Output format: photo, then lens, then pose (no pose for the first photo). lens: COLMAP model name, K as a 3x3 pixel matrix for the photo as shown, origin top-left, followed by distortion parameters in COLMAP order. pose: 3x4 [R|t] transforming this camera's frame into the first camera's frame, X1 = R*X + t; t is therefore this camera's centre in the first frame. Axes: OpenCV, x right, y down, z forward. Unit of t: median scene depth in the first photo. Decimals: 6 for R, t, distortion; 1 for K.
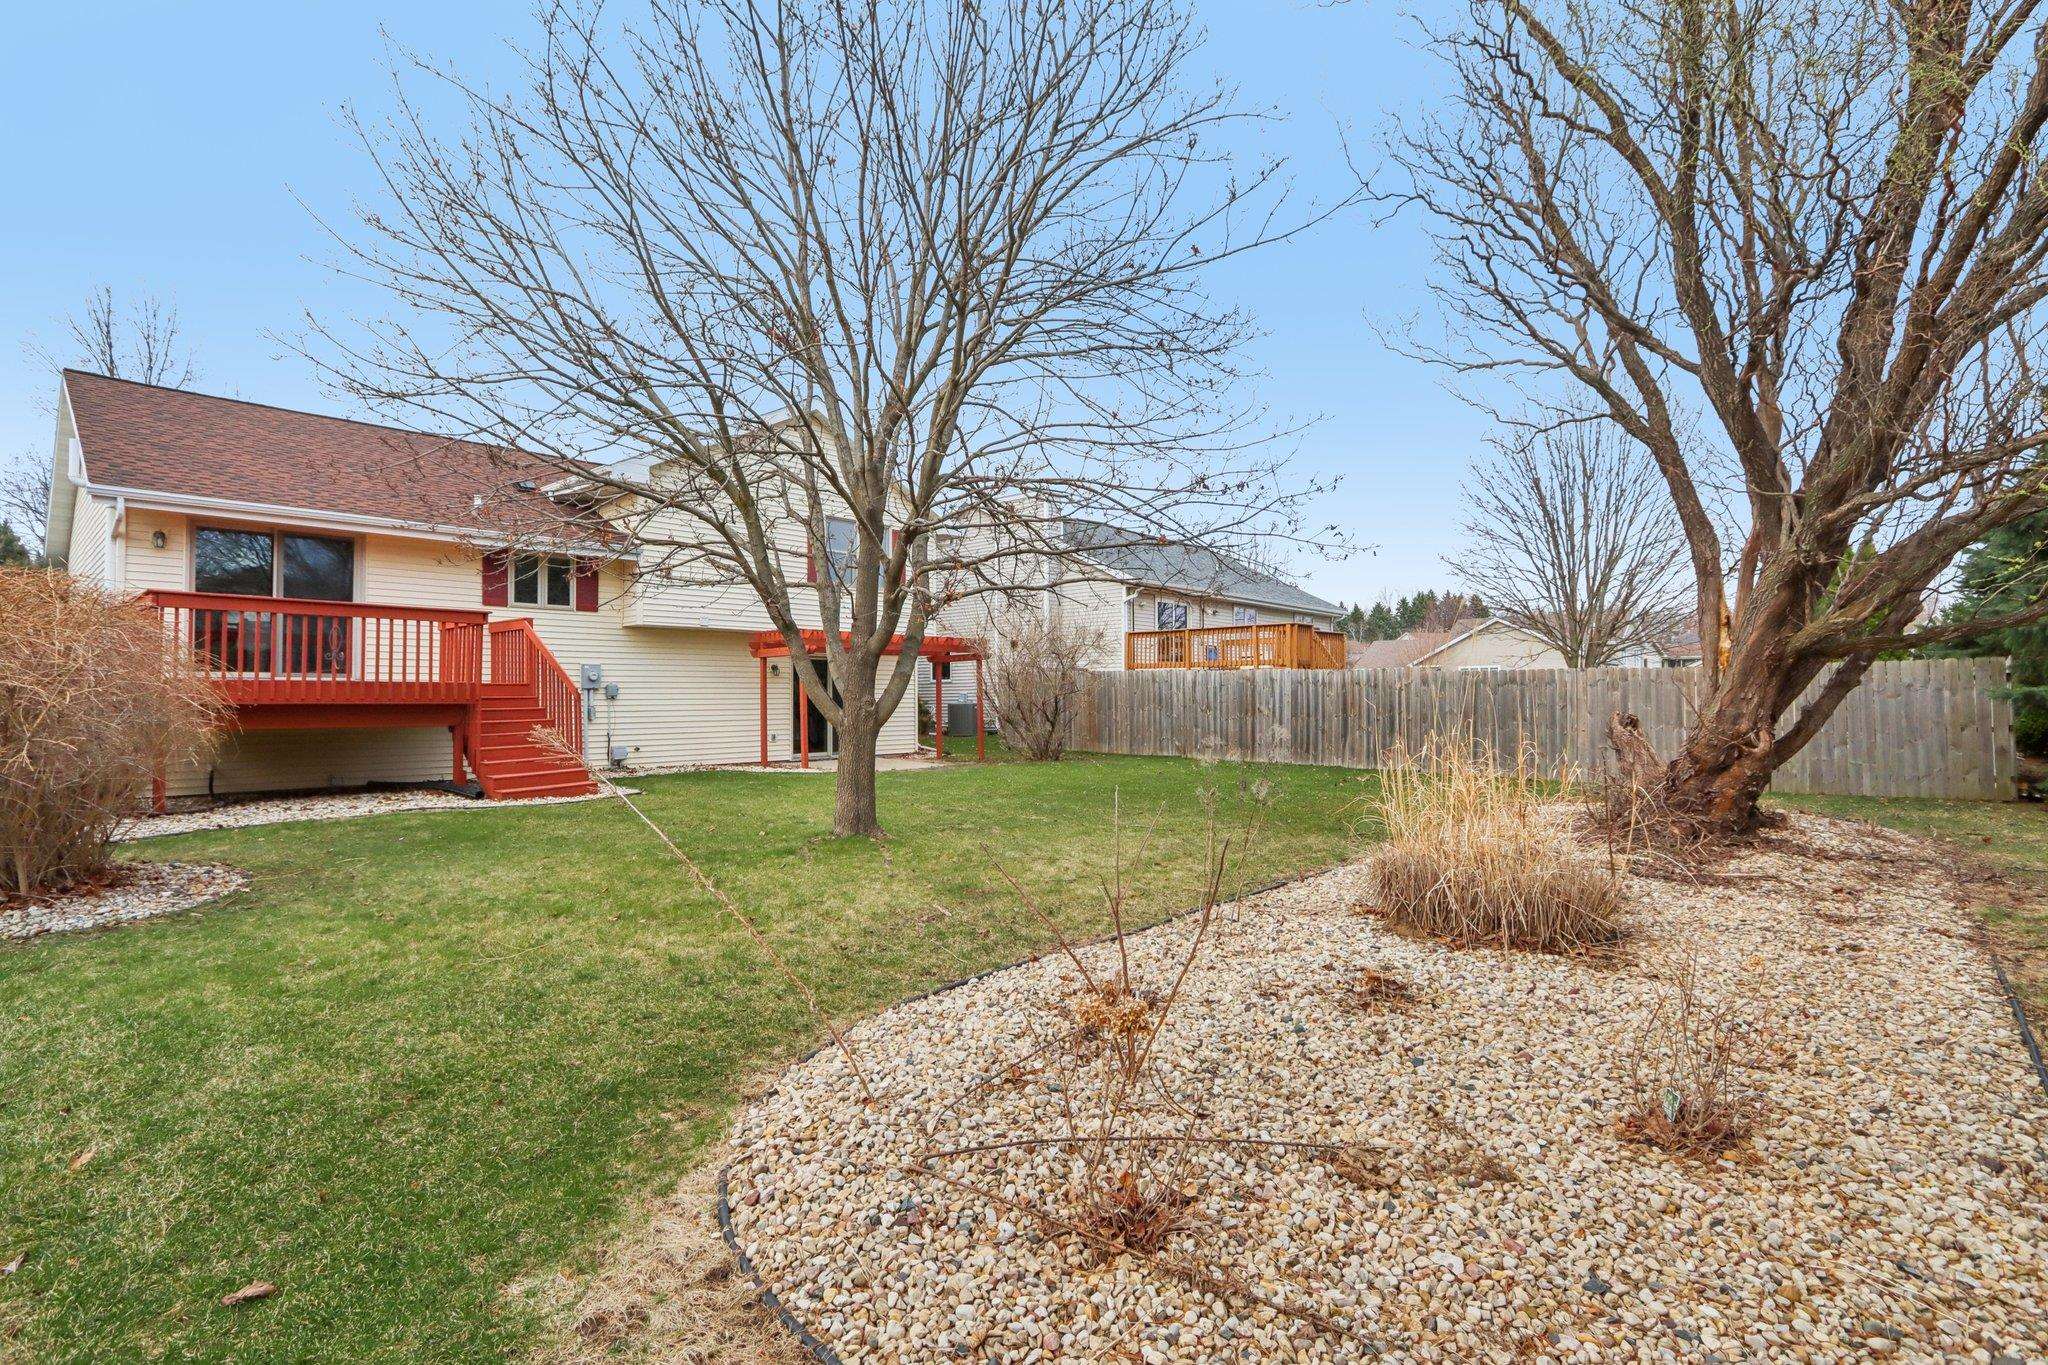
lens RADIAL K [[982.1, 0, 1024.0], [0, 982.1, 682.5], [0, 0, 1]] dist [-0.005164, -0.001042]
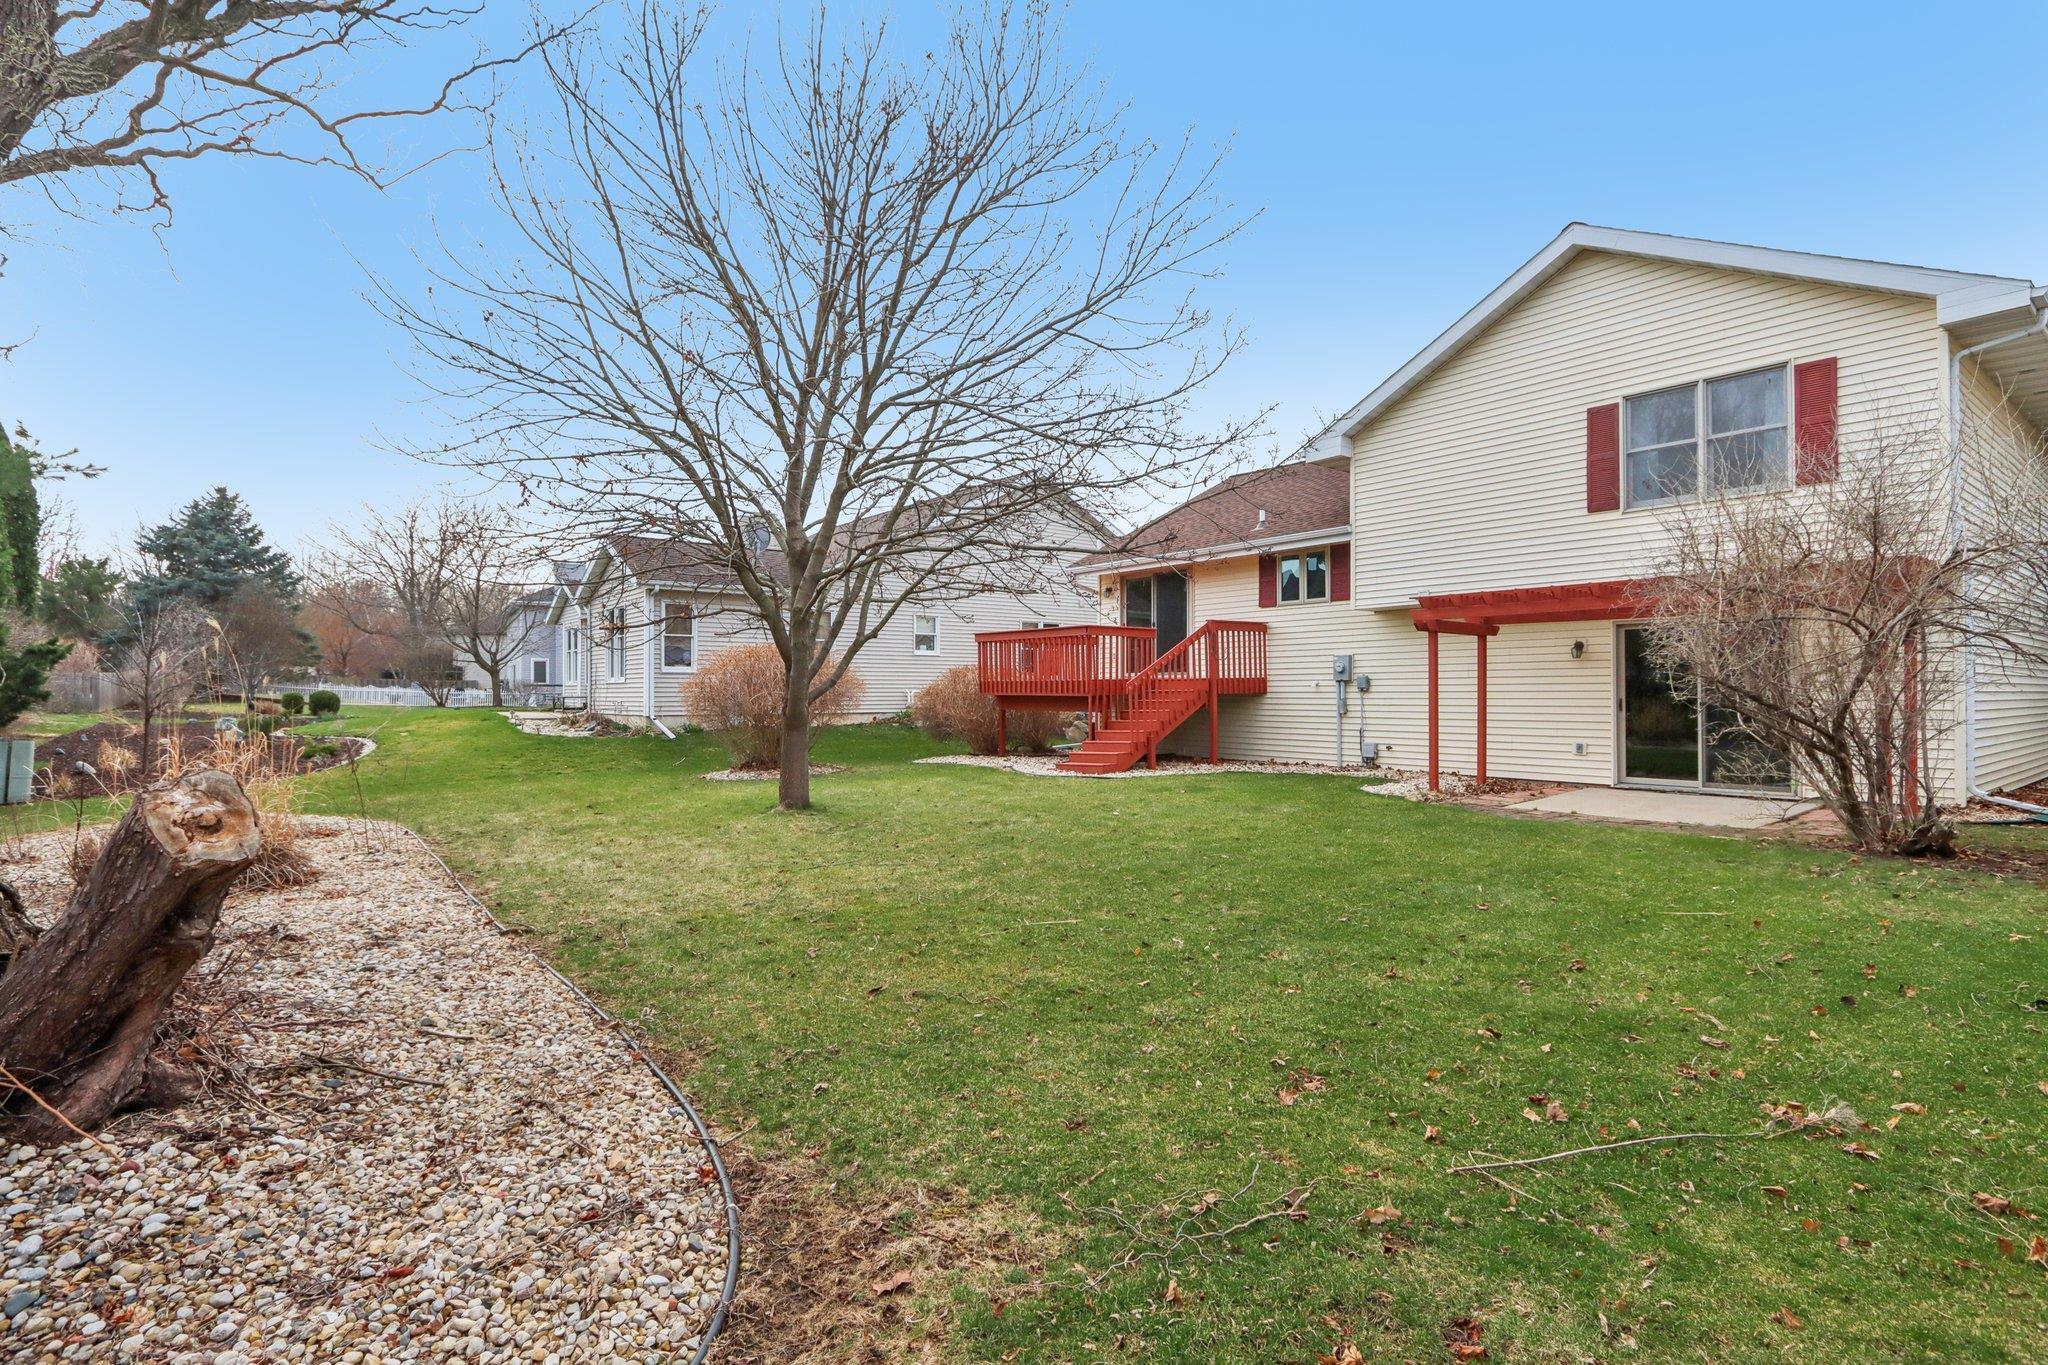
lens RADIAL K [[982.1, 0, 1024.0], [0, 982.1, 682.5], [0, 0, 1]] dist [-0.005164, -0.001042]
pose [[-0.173184, -0.004220, -0.984881, 0.561038], [0.019880, 0.999772, -0.007779, 0.009241], [0.984689, -0.020927, -0.173060, 0.861832]]
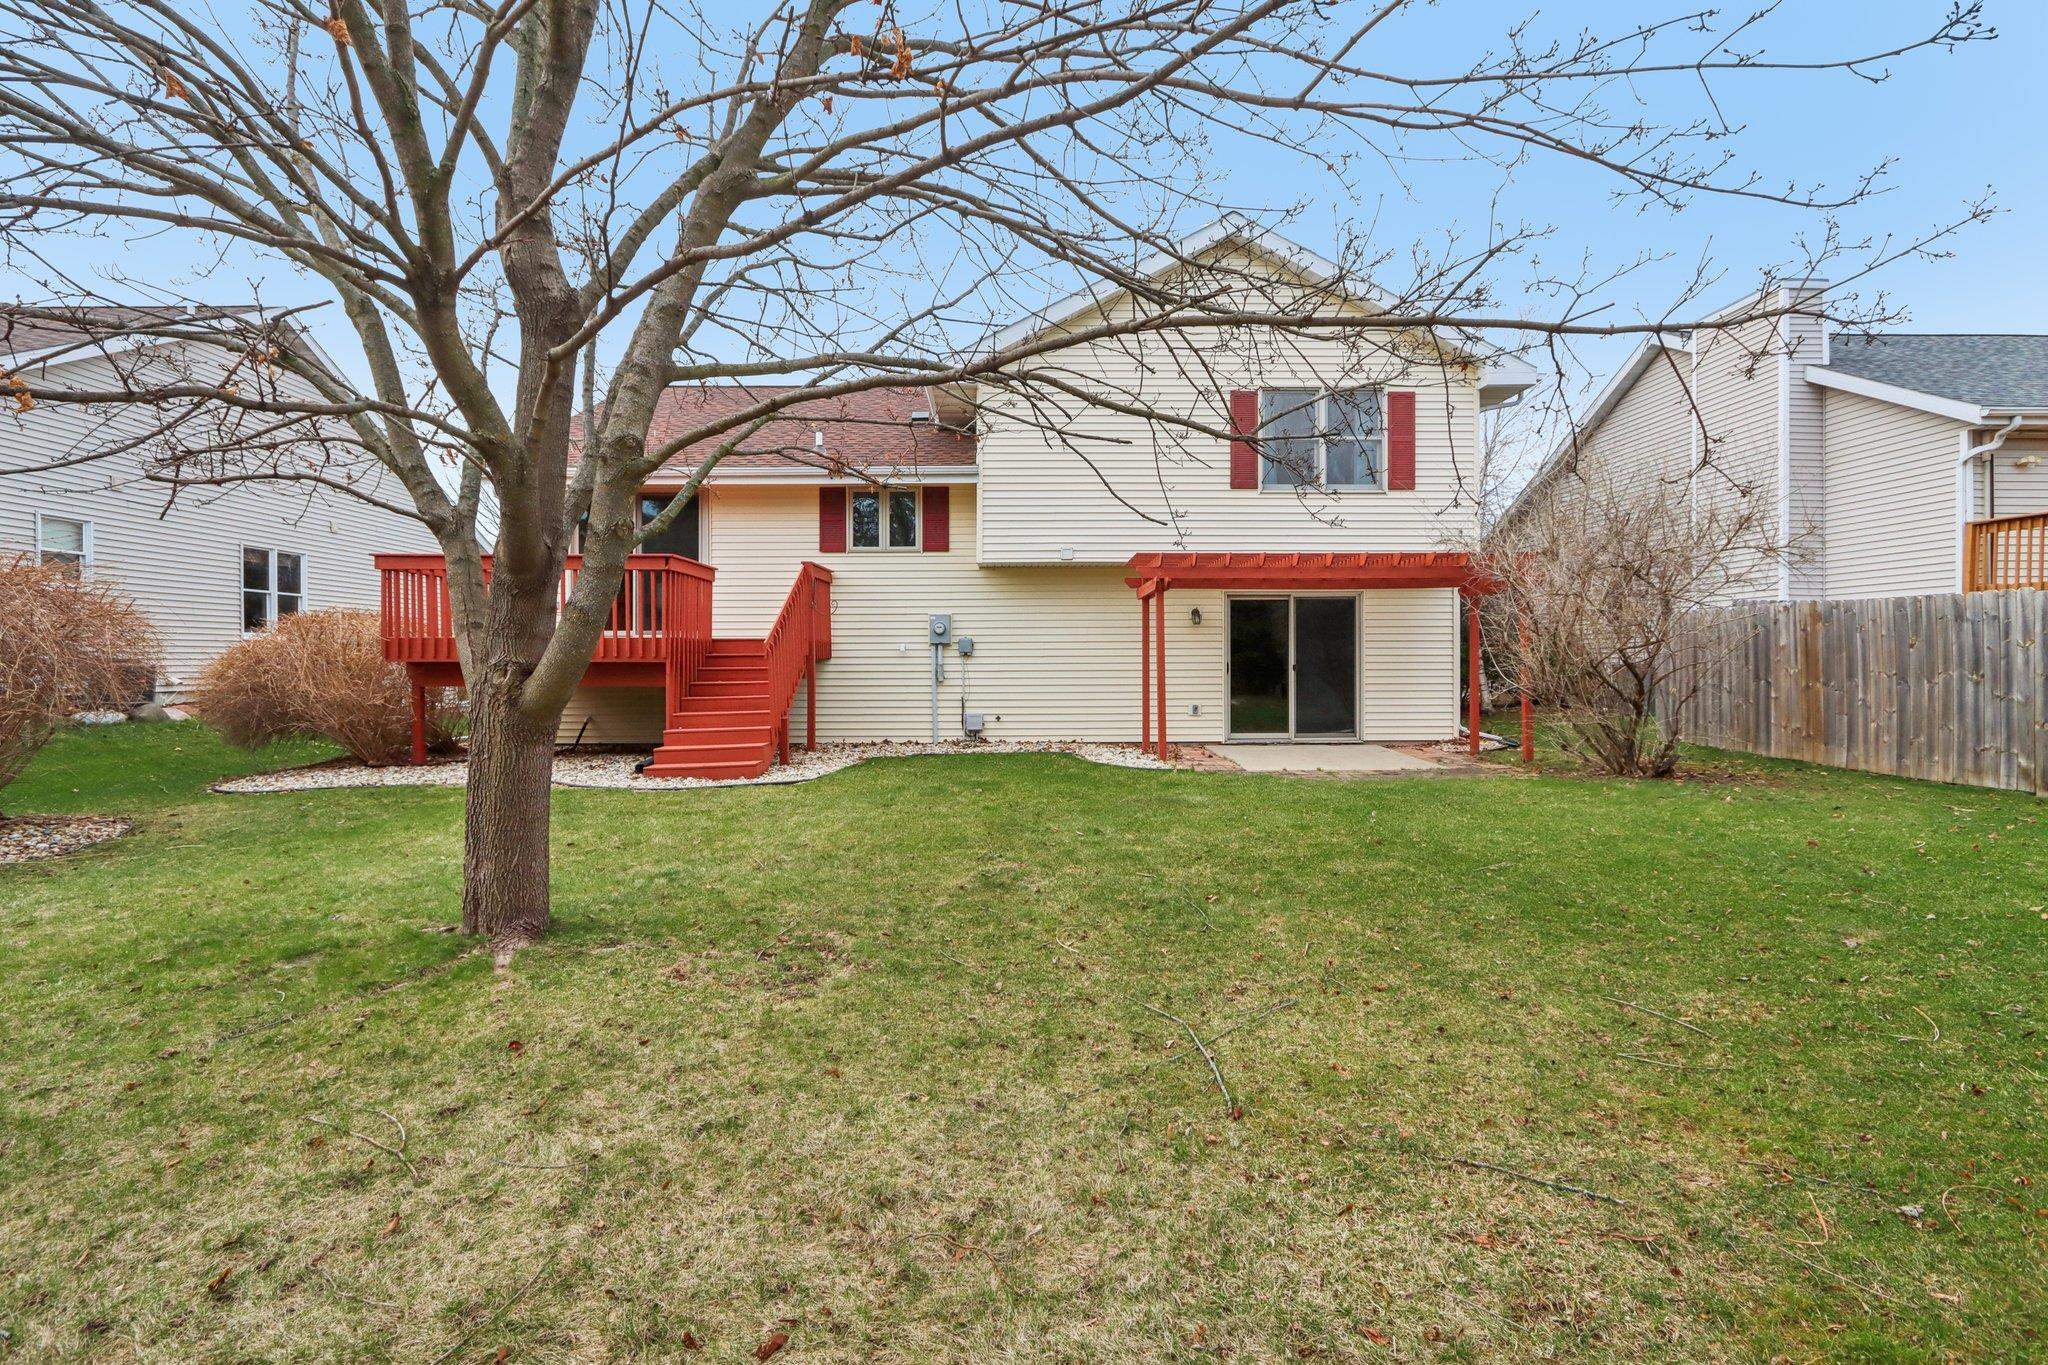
lens RADIAL K [[942.8, 0, 1015.7], [0, 942.8, 673.0], [0, 0, 1]] dist [-0.001872, -0.004548]
pose [[0.687320, 0.015008, -0.726199, 0.186082], [0.011868, 0.999421, 0.031887, 0.006094], [0.726257, -0.030535, 0.686744, 0.496901]]
